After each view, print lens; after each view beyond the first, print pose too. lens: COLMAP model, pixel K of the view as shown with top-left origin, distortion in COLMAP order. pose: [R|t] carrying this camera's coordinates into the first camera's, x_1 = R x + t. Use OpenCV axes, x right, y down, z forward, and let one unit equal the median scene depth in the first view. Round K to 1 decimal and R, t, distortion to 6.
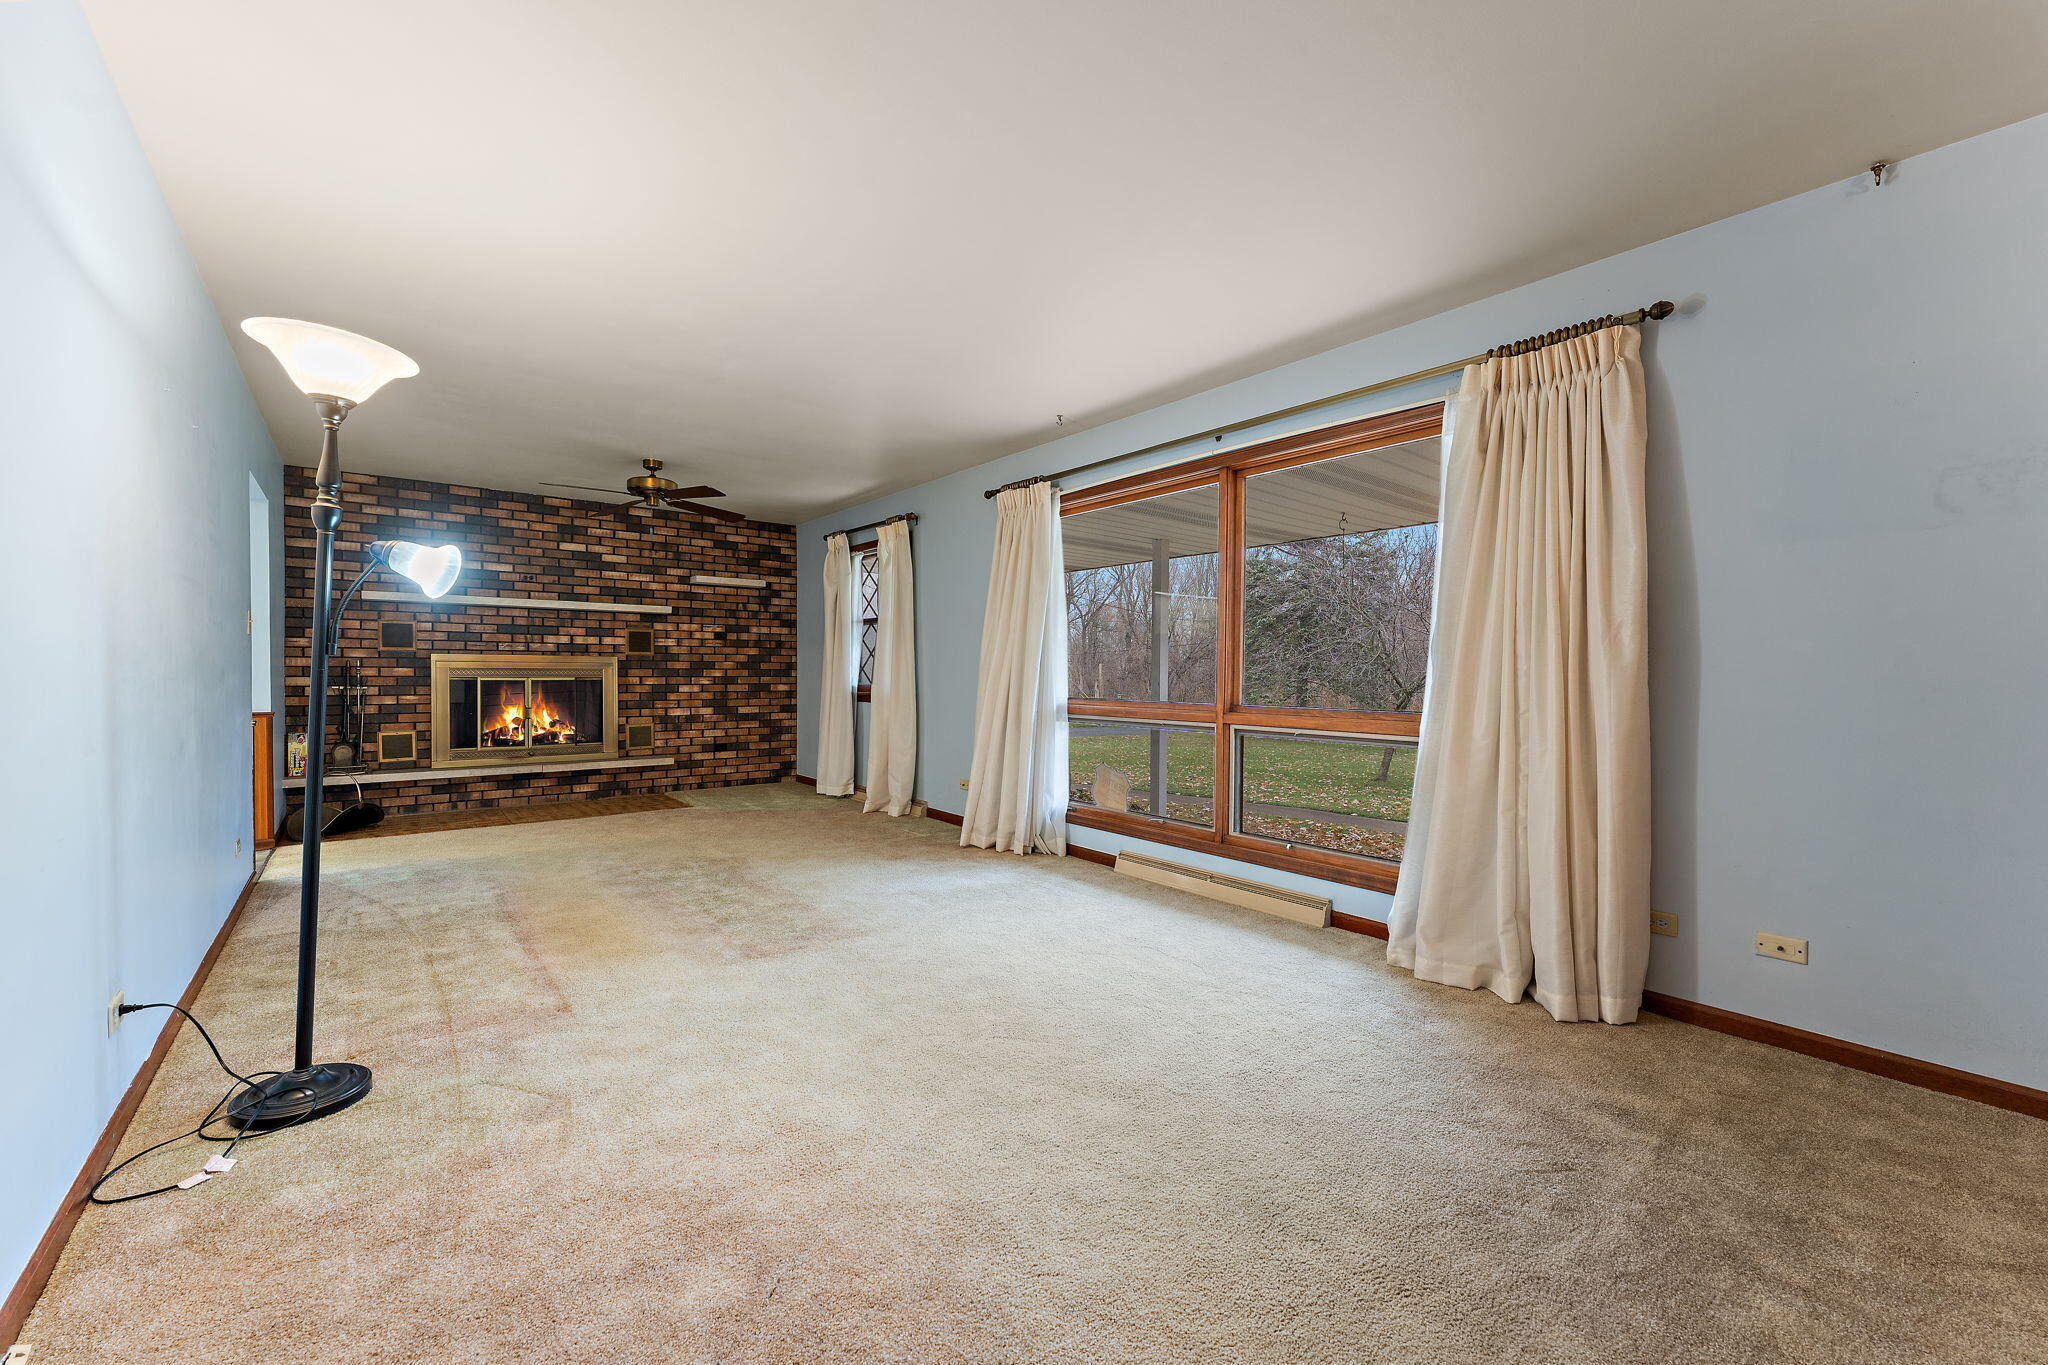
lens RADIAL K [[822.1, 0, 1016.5], [0, 822.1, 677.7], [0, 0, 1]] dist [-0.001295, -0.000628]
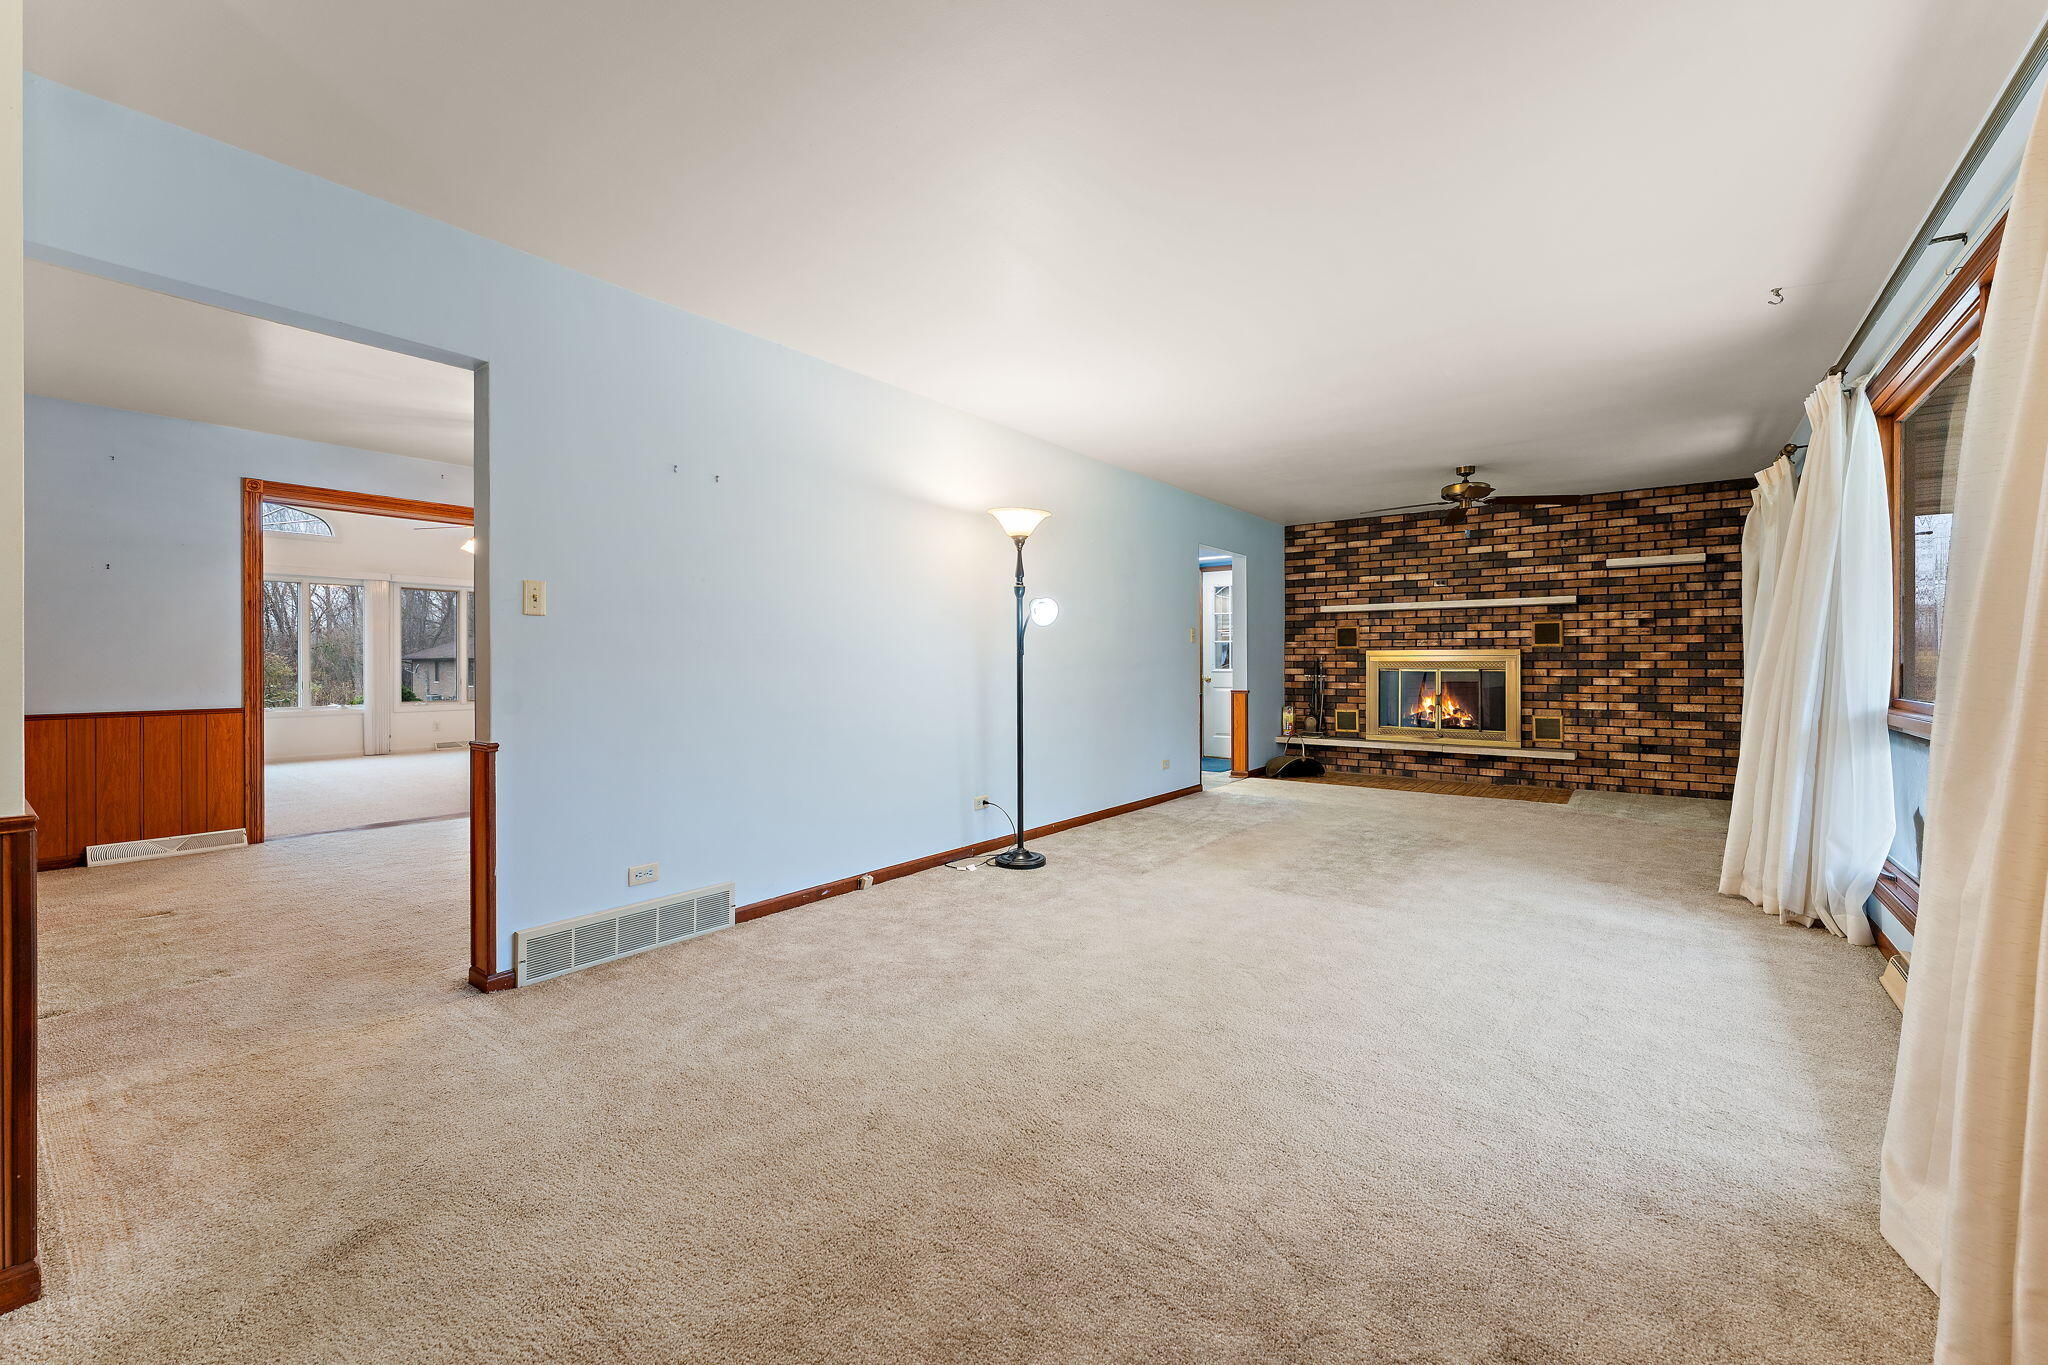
lens RADIAL K [[822.1, 0, 1016.1], [0, 822.1, 660.3], [0, 0, 1]] dist [-0.001295, -0.000628]
pose [[0.241089, -0.009512, -0.970456, 0.379377], [-0.004586, 0.999930, -0.010940, 0.002751], [0.970492, 0.007088, 0.241028, 0.144541]]
